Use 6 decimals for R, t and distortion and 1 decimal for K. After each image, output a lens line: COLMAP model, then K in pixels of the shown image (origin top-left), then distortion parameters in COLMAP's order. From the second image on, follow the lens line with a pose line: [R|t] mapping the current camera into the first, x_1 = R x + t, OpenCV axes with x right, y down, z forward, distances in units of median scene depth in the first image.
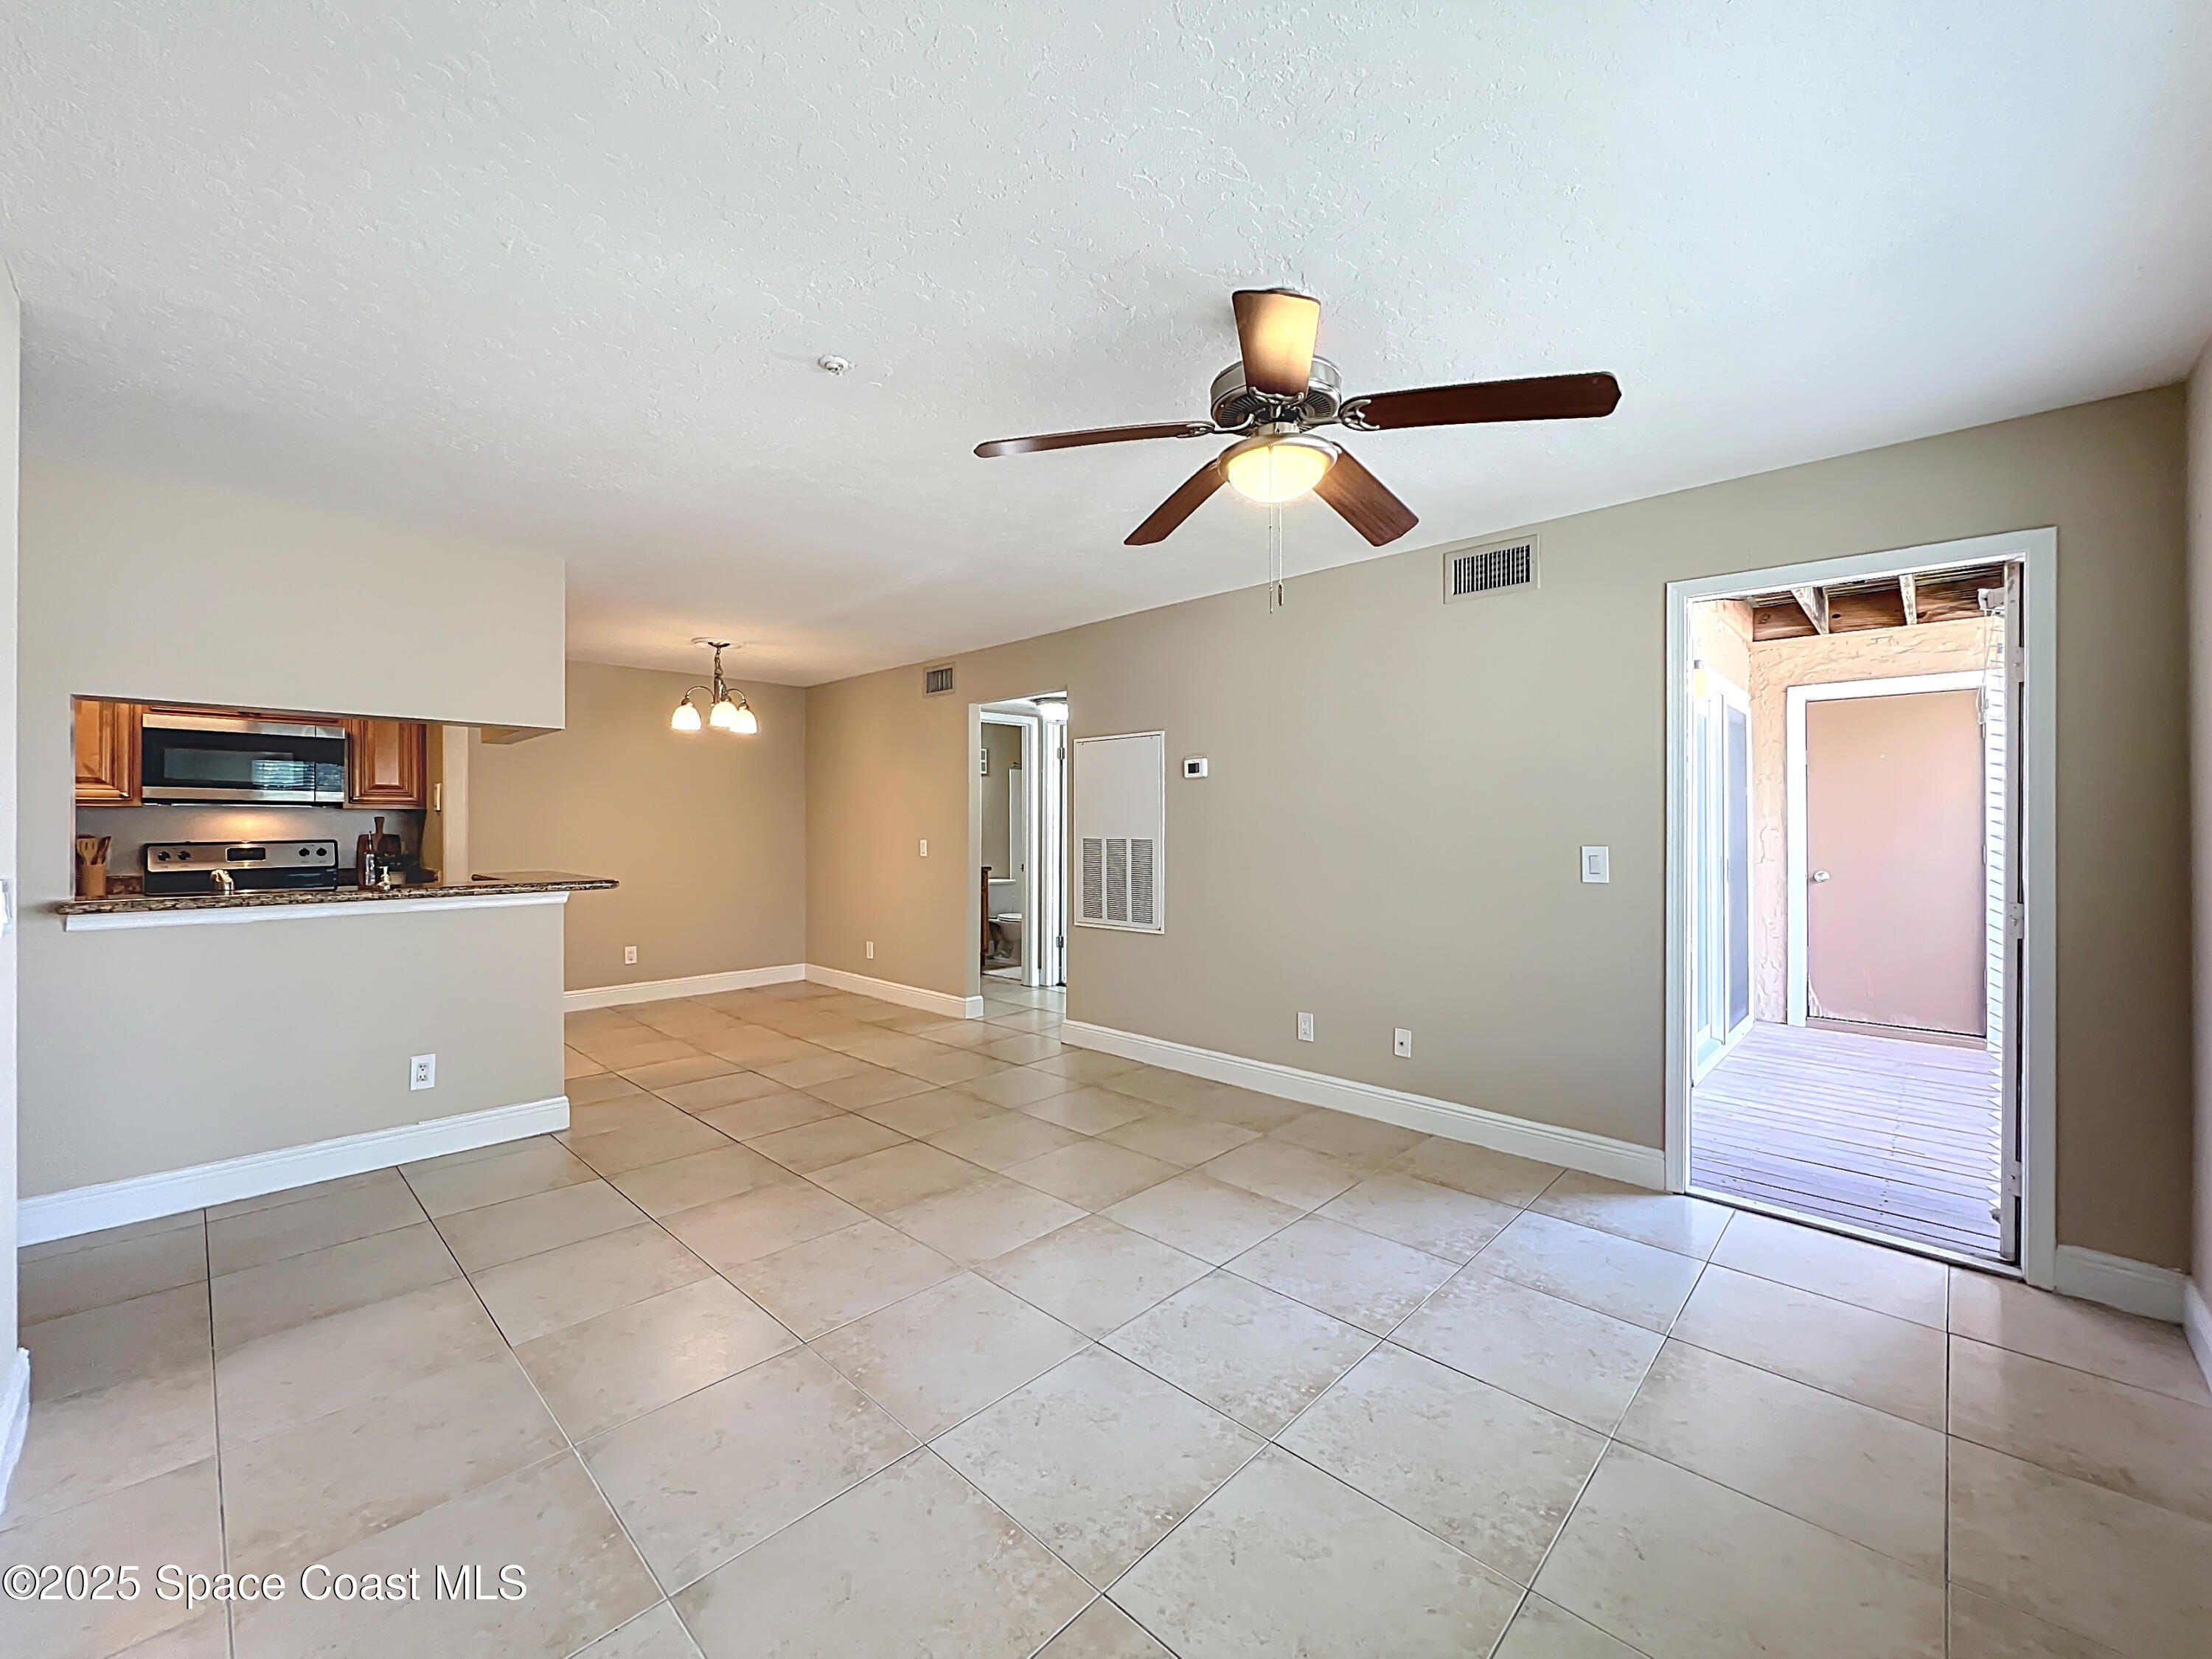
lens RADIAL K [[897.2, 0, 1099.5], [0, 897.2, 821.6], [0, 0, 1]] dist [-0.003284, 0.000260]
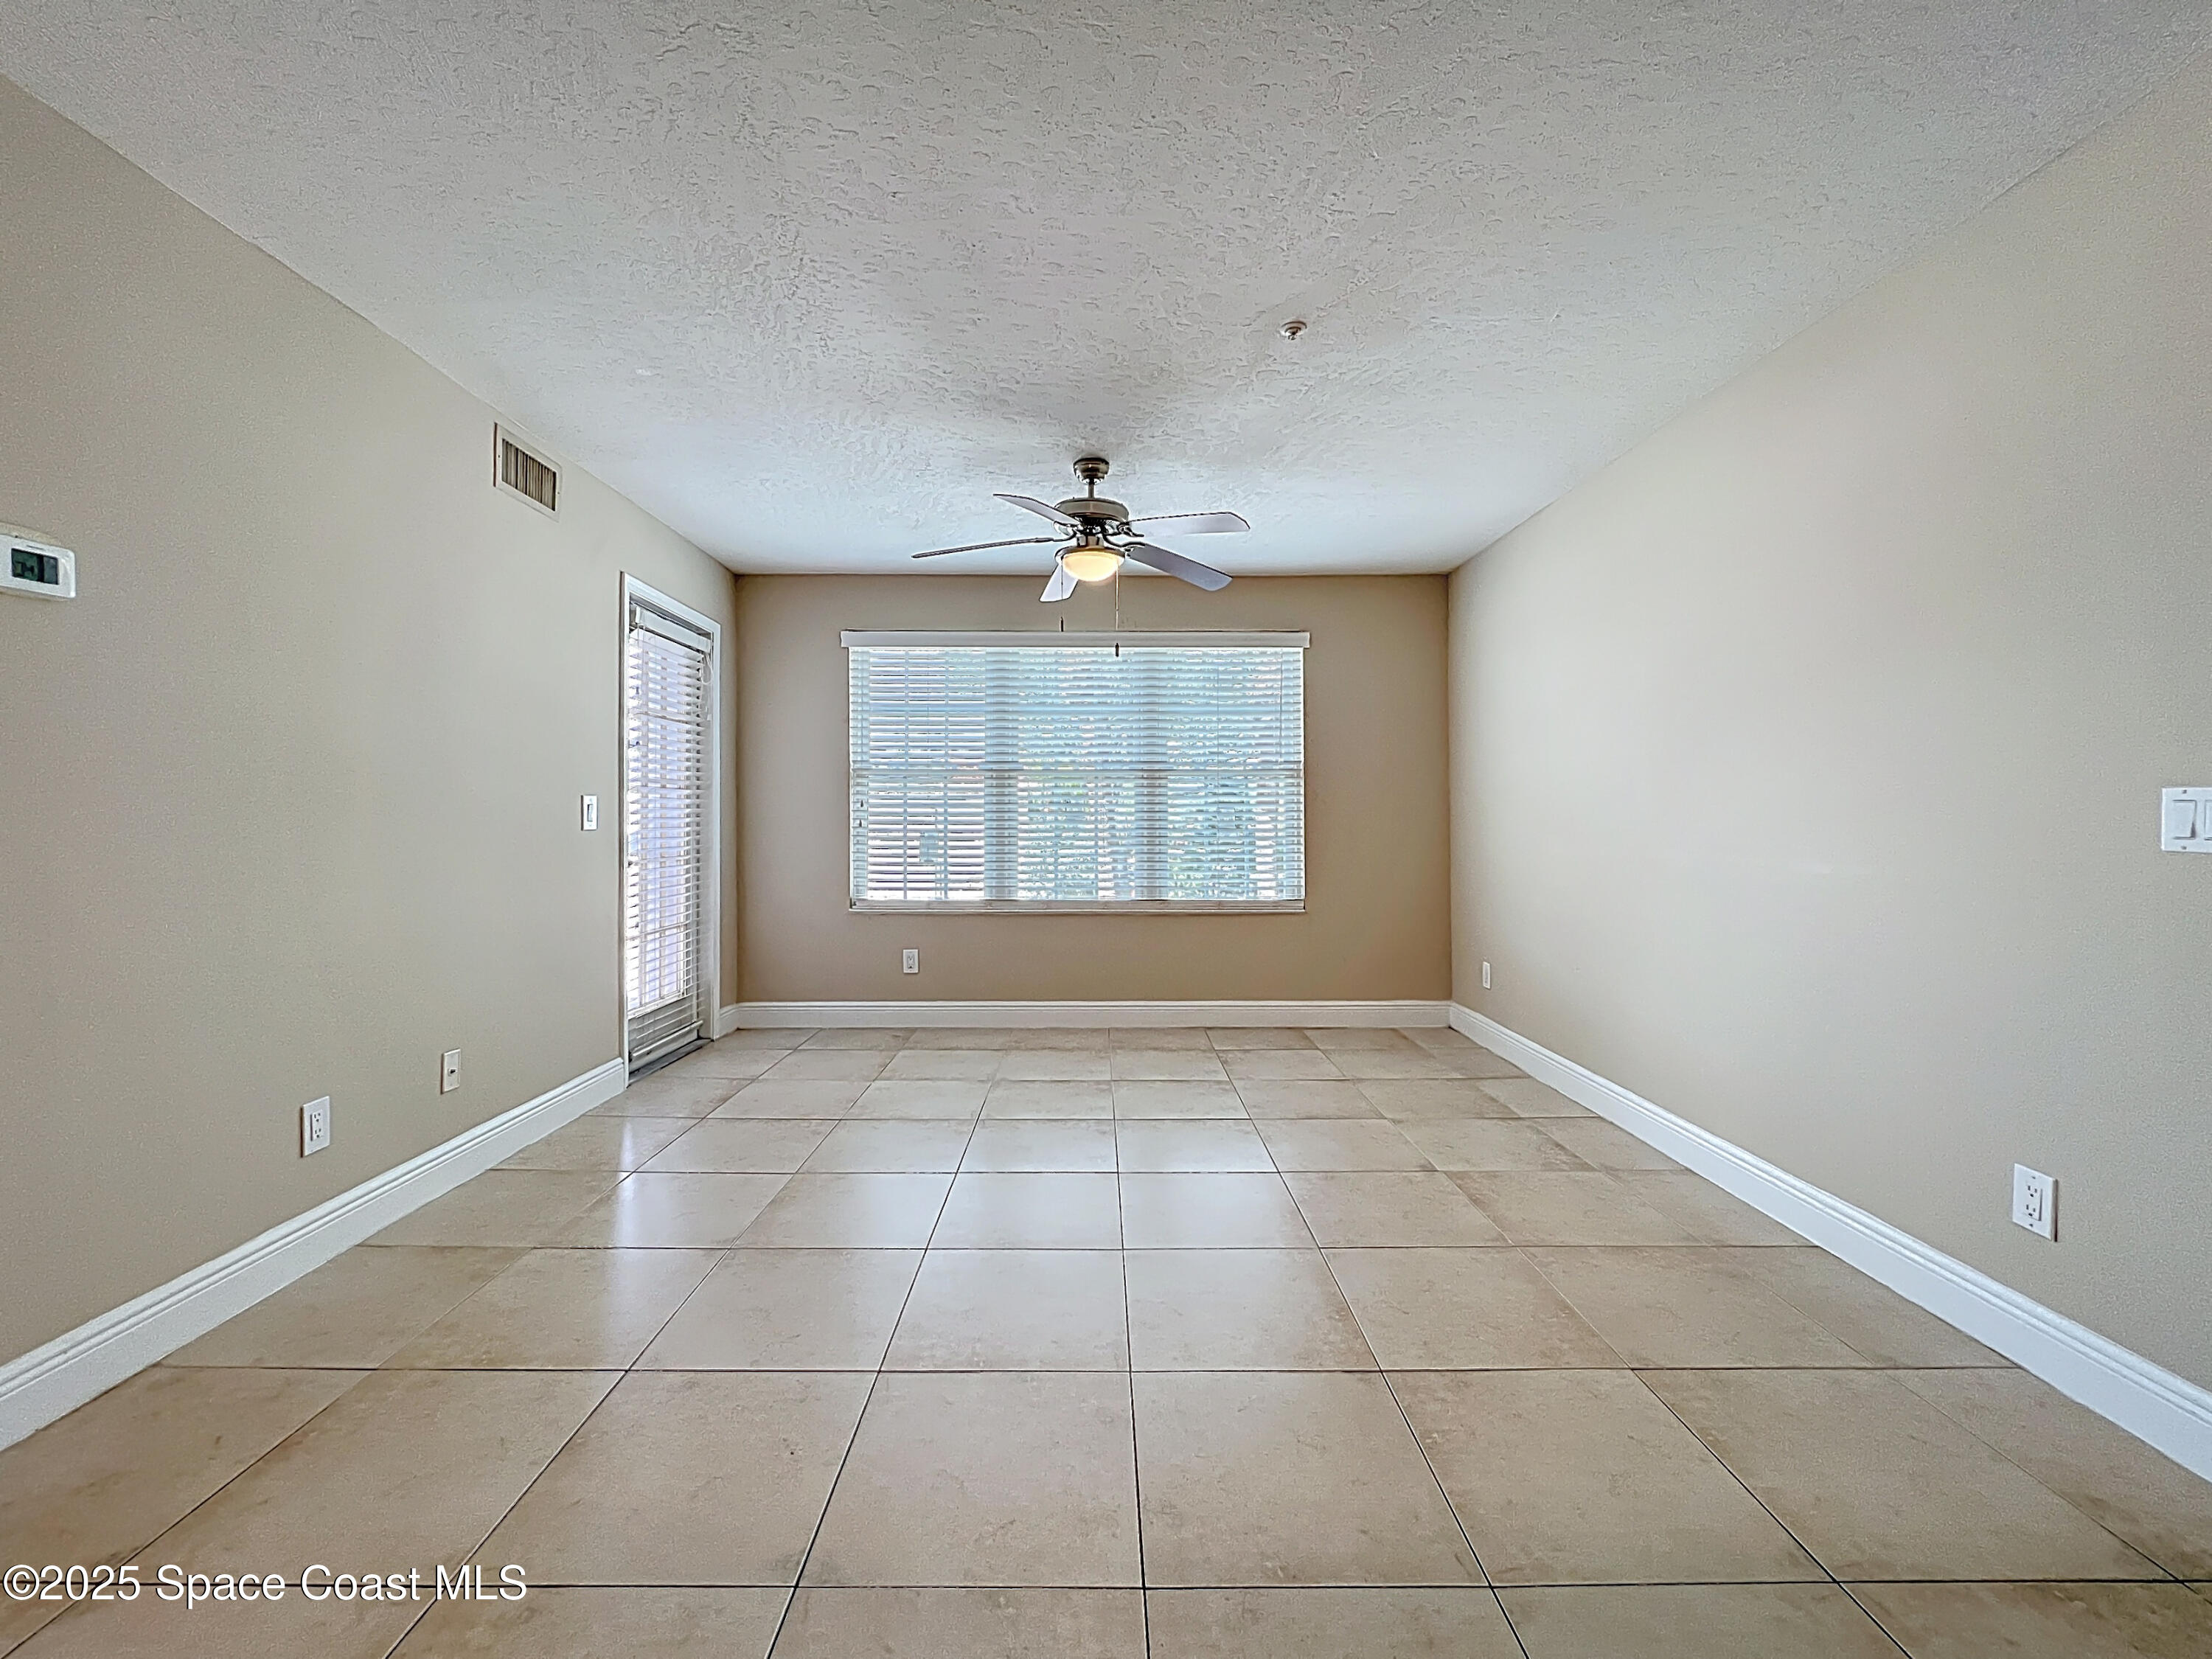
lens RADIAL K [[897.2, 0, 1088.1], [0, 897.2, 819.5], [0, 0, 1]] dist [-0.003284, 0.000260]
pose [[-0.695511, -0.000599, 0.718515, -0.418993], [-0.000950, 1.000000, -0.000085, 0.037910], [-0.718515, -0.000741, -0.695511, 0.904200]]
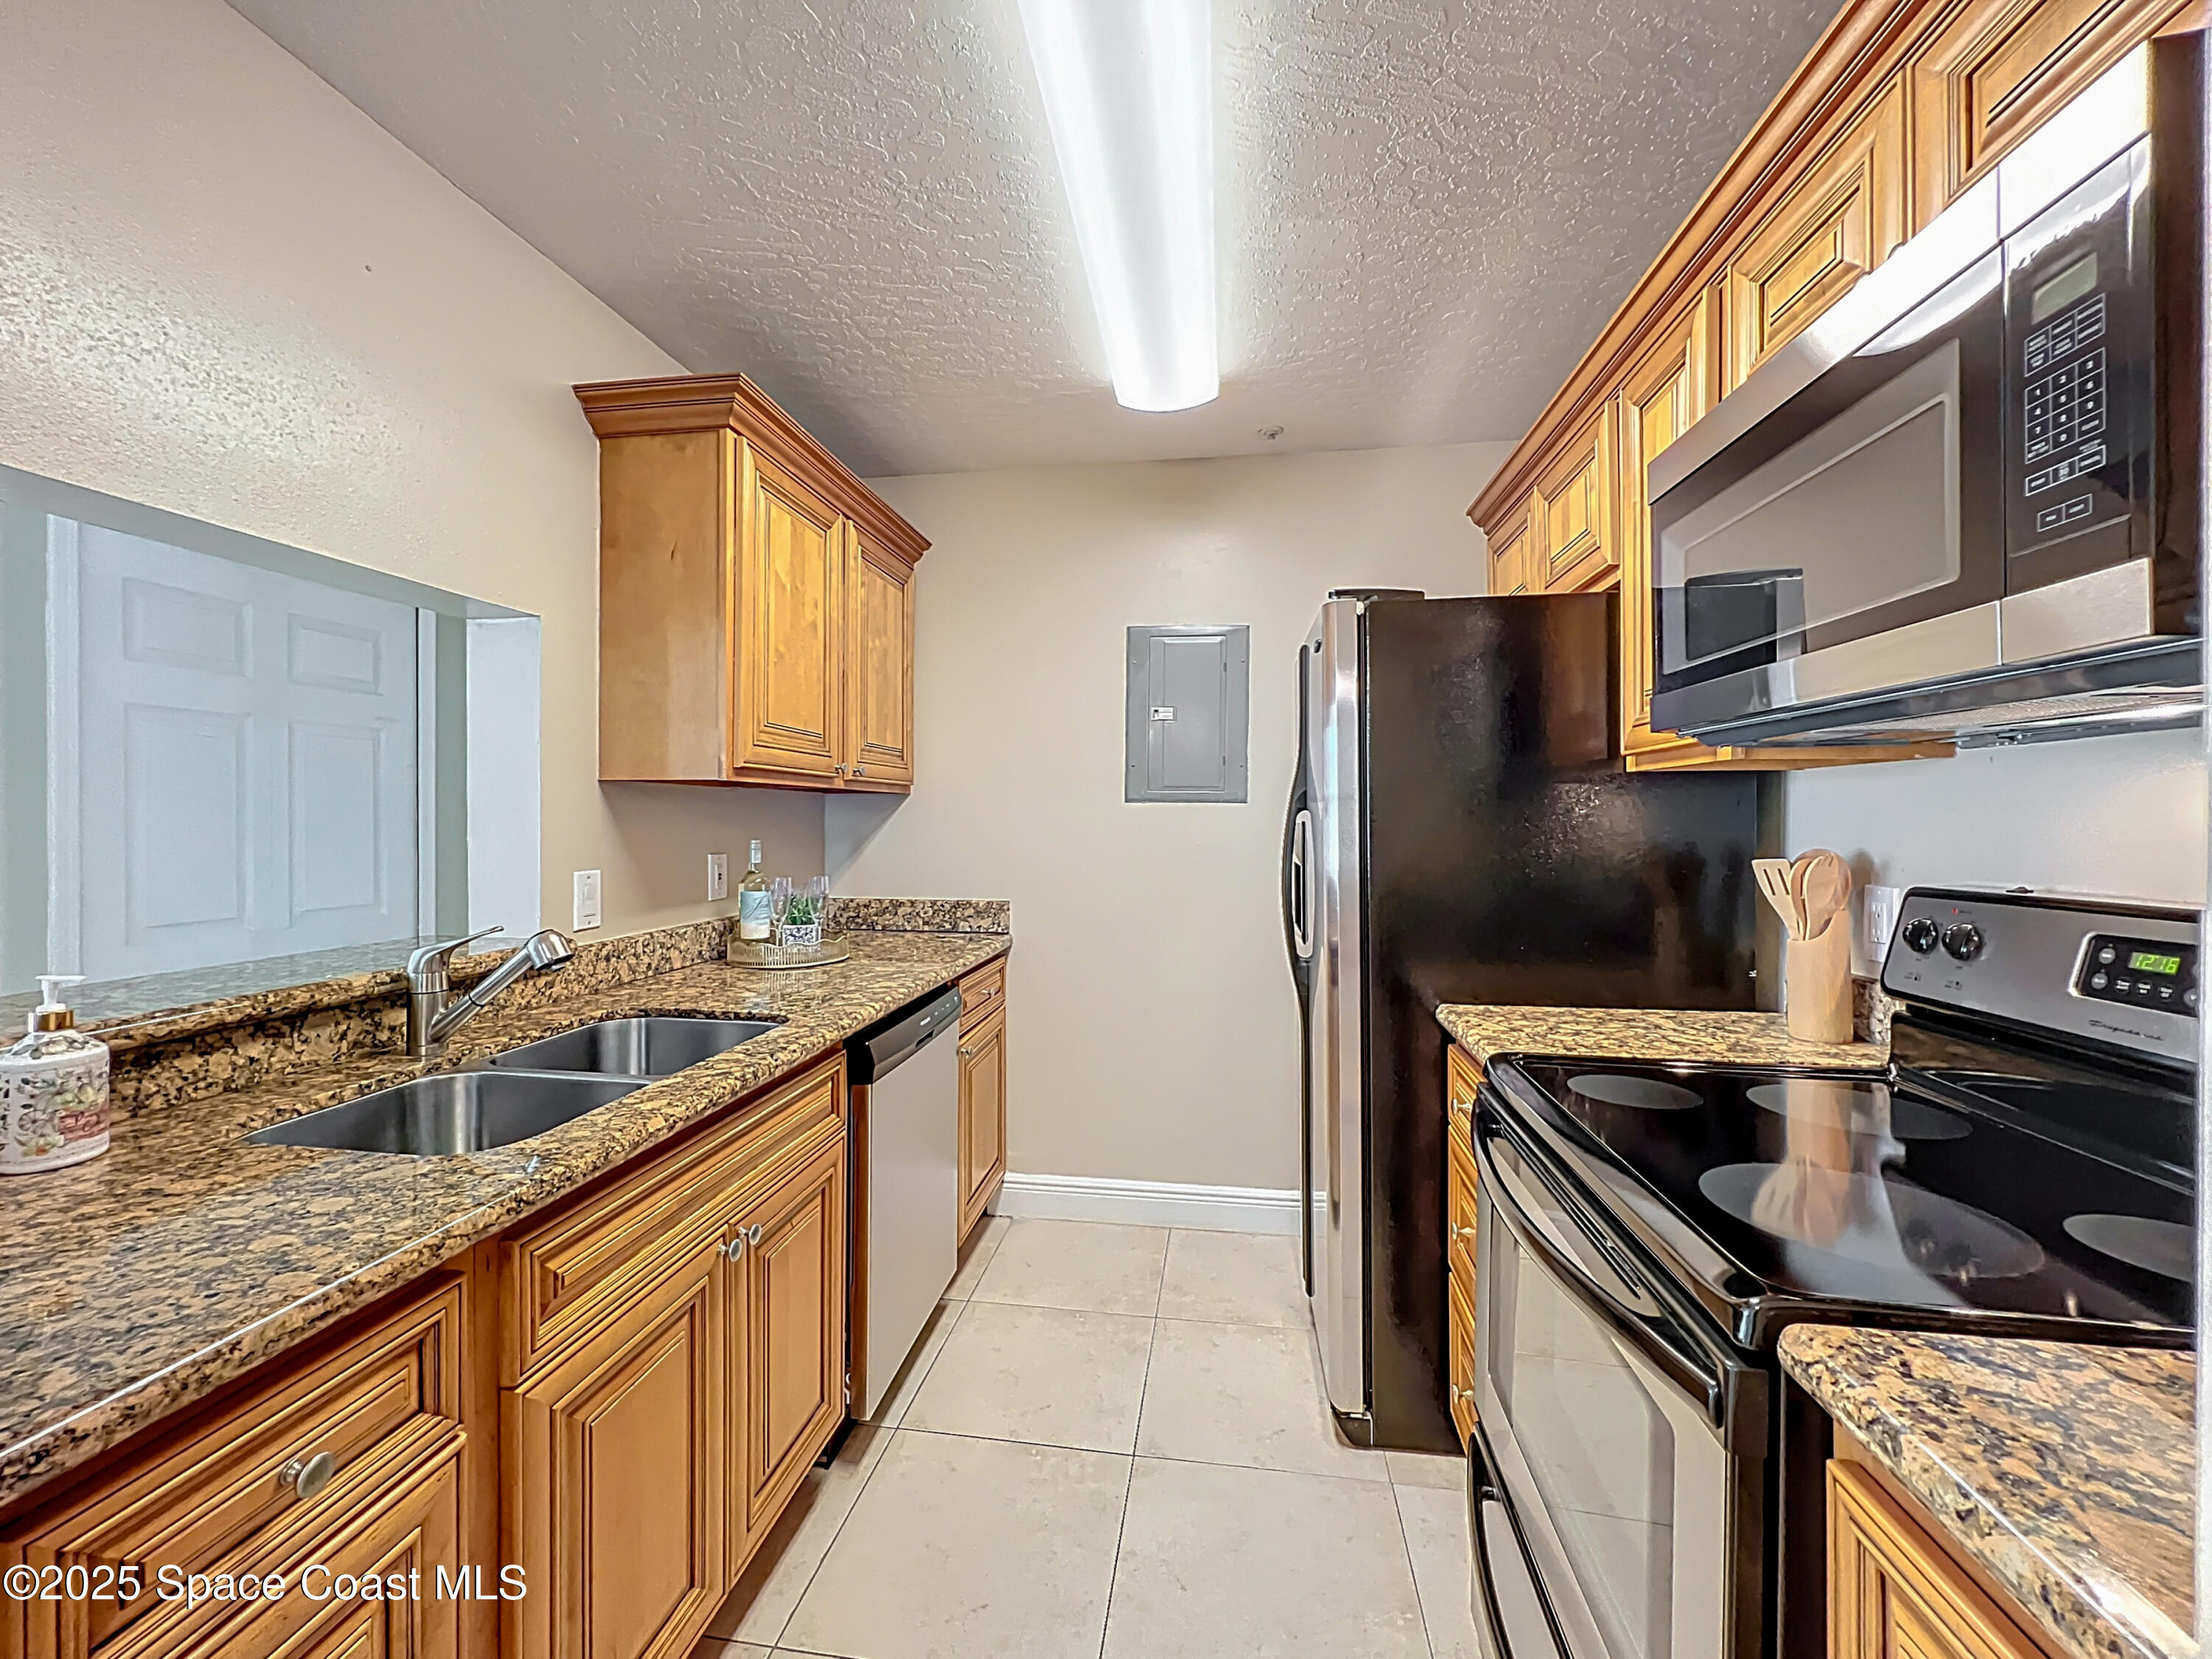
lens RADIAL K [[891.2, 0, 1106.7], [0, 891.2, 830.9], [0, 0, 1]] dist [-0.006445, -0.000570]
pose [[-0.808435, 0.007089, -0.588543, -0.684607], [0.001808, 0.999953, 0.009560, 0.003733], [0.588583, 0.006664, -0.808409, 1.066476]]
